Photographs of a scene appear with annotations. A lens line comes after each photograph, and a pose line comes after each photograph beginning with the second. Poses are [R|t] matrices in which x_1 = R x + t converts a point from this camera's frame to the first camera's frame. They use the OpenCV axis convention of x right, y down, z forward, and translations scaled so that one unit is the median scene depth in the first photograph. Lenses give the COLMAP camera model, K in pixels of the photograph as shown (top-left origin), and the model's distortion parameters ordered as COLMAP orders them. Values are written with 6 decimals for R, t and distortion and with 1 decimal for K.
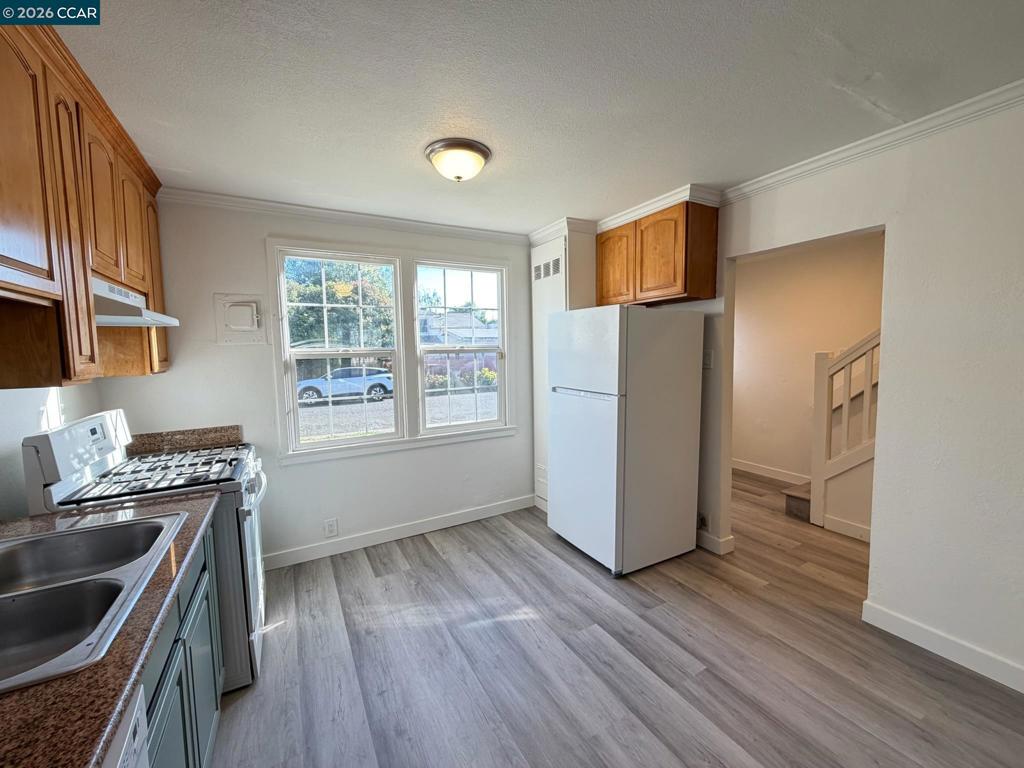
lens RADIAL K [[412.9, 0, 509.1], [0, 412.9, 382.5], [0, 0, 1]] dist [0.000767, 0.000014]
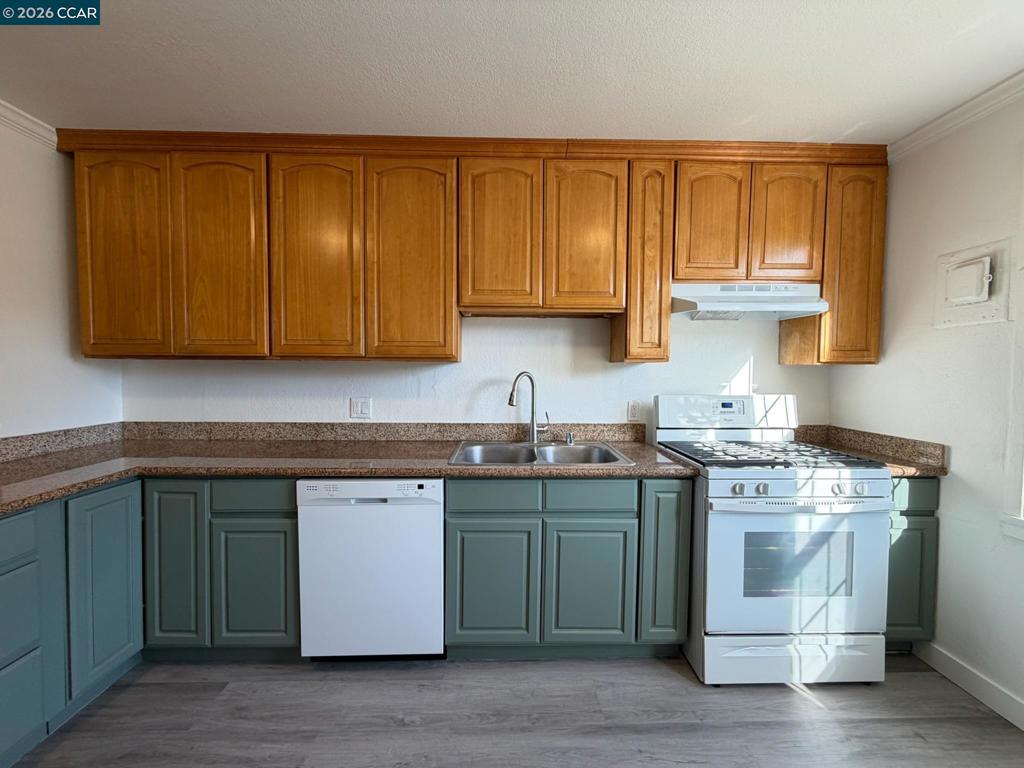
lens RADIAL K [[412.9, 0, 509.1], [0, 412.9, 382.5], [0, 0, 1]] dist [0.000767, 0.000014]
pose [[-0.461596, 0.050990, -0.885624, 0.275876], [-0.066386, 0.993562, 0.091806, -0.013839], [0.884603, 0.101170, -0.455239, 0.674766]]
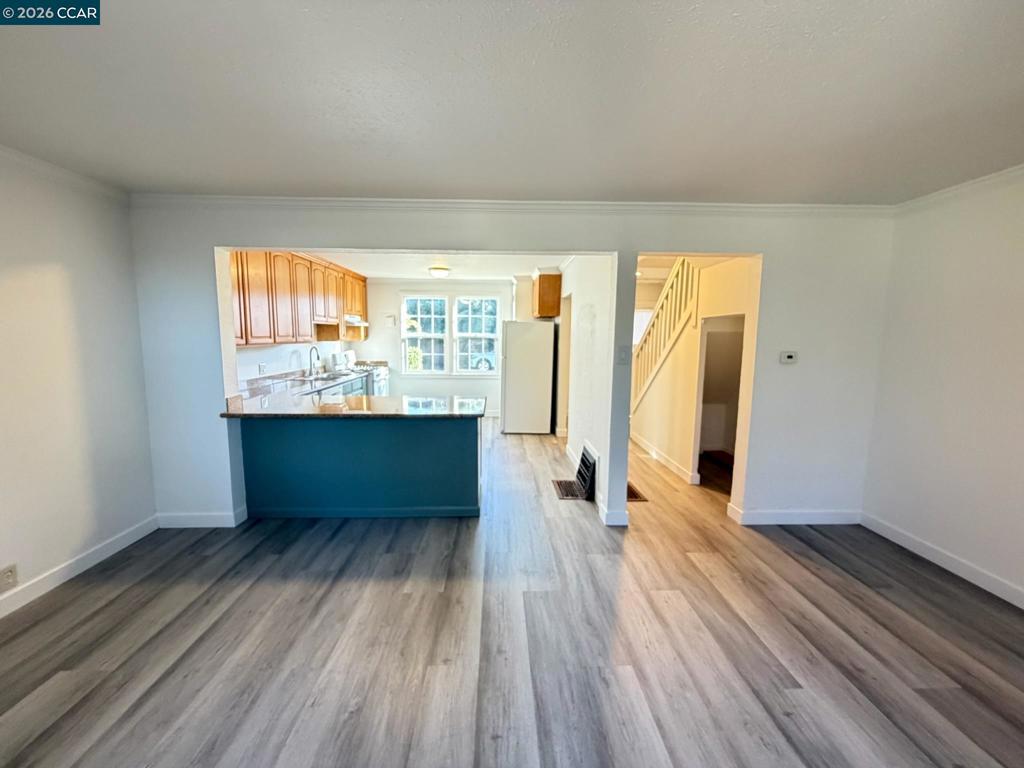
lens RADIAL K [[412.9, 0, 509.1], [0, 412.9, 382.5], [0, 0, 1]] dist [0.000767, 0.000014]
pose [[0.888206, 0.085028, -0.451509, 1.337900], [-0.065831, 0.996138, 0.058091, 0.034376], [0.454705, -0.021873, 0.890374, -1.097945]]
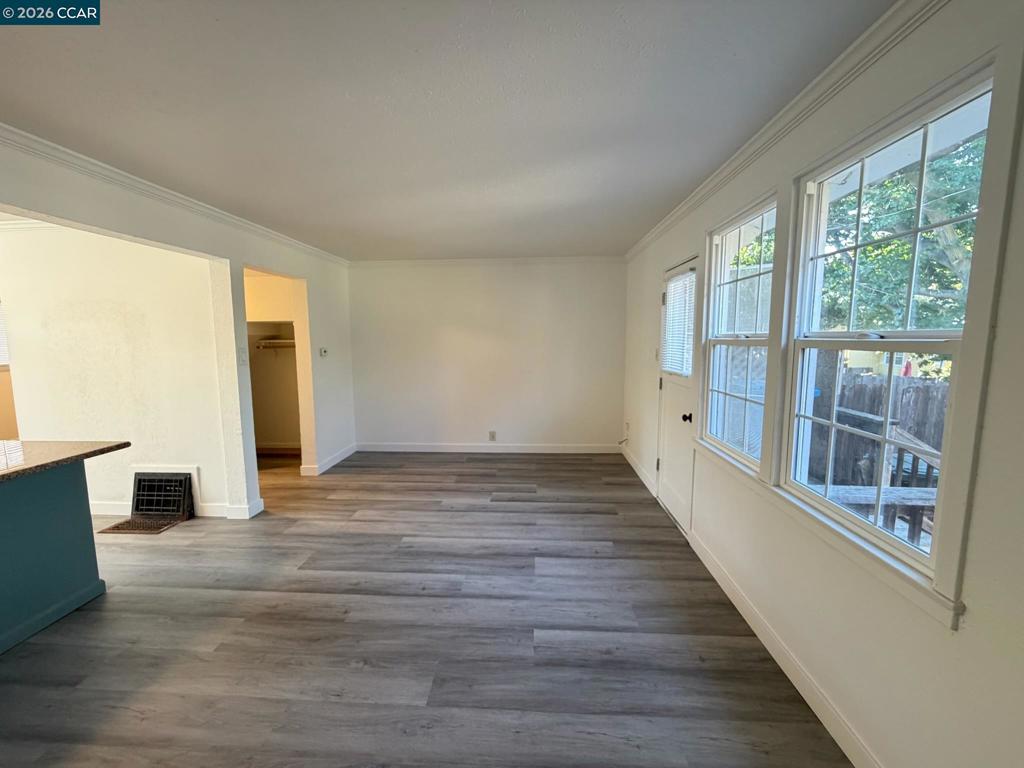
lens RADIAL K [[412.9, 0, 509.1], [0, 412.9, 382.5], [0, 0, 1]] dist [0.000767, 0.000014]
pose [[0.540051, -0.070399, 0.838683, 0.449941], [0.059068, 0.997209, 0.045670, 0.074916], [-0.839557, 0.024875, 0.542702, -1.277070]]
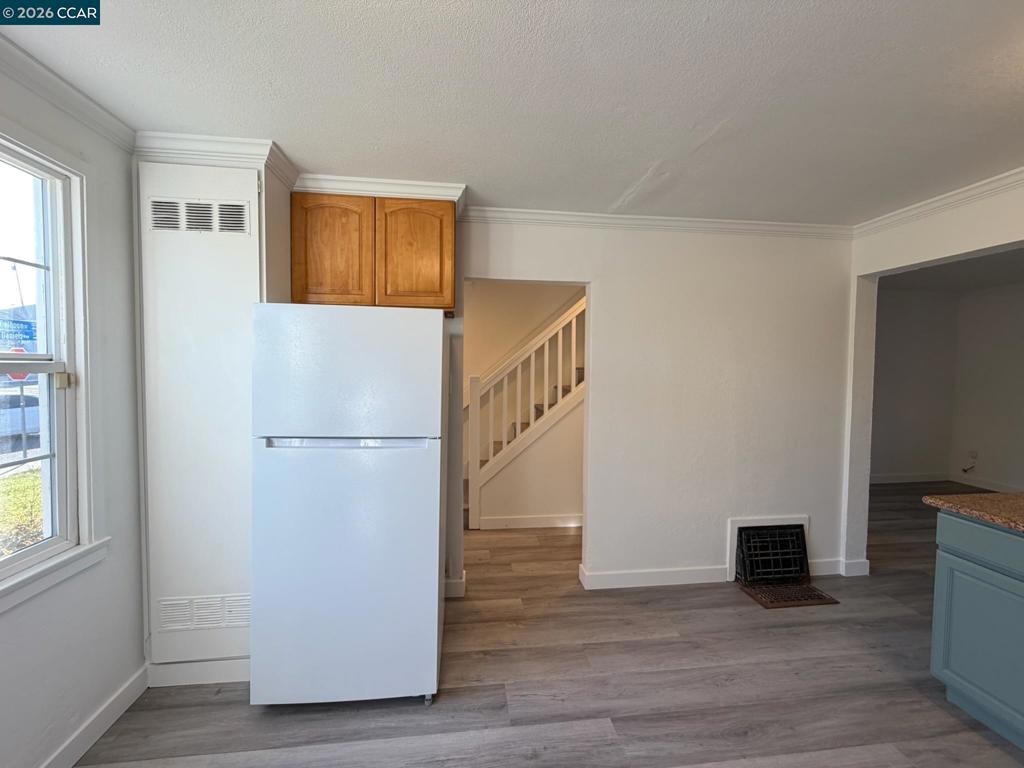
lens RADIAL K [[410.9, 0, 508.7], [0, 410.9, 383.5], [0, 0, 1]] dist [-0.000668, 0.000576]
pose [[0.374080, -0.009945, 0.927343, -0.323444], [0.054973, 0.998422, -0.011468, -0.043720], [-0.925766, 0.055268, 0.374036, 0.589657]]
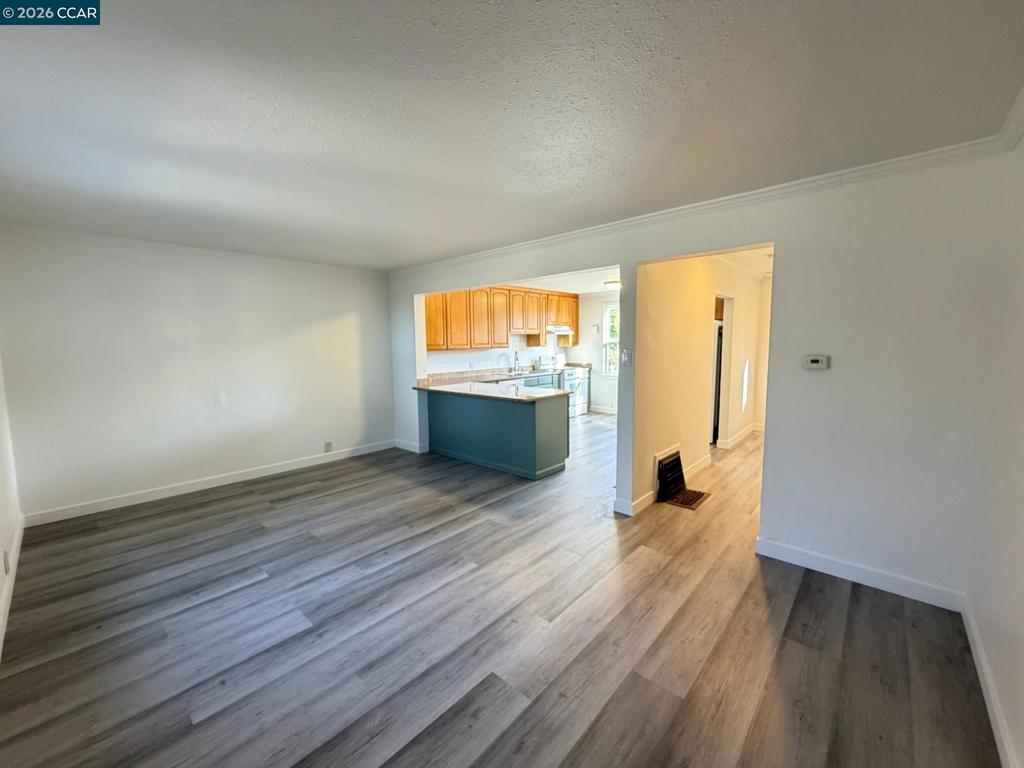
lens RADIAL K [[410.9, 0, 508.7], [0, 410.9, 383.5], [0, 0, 1]] dist [-0.000668, 0.000576]
pose [[0.320774, 0.118183, -0.939753, 2.196284], [-0.069810, 0.992436, 0.100980, -0.019195], [0.944579, 0.033213, 0.326598, -0.658361]]
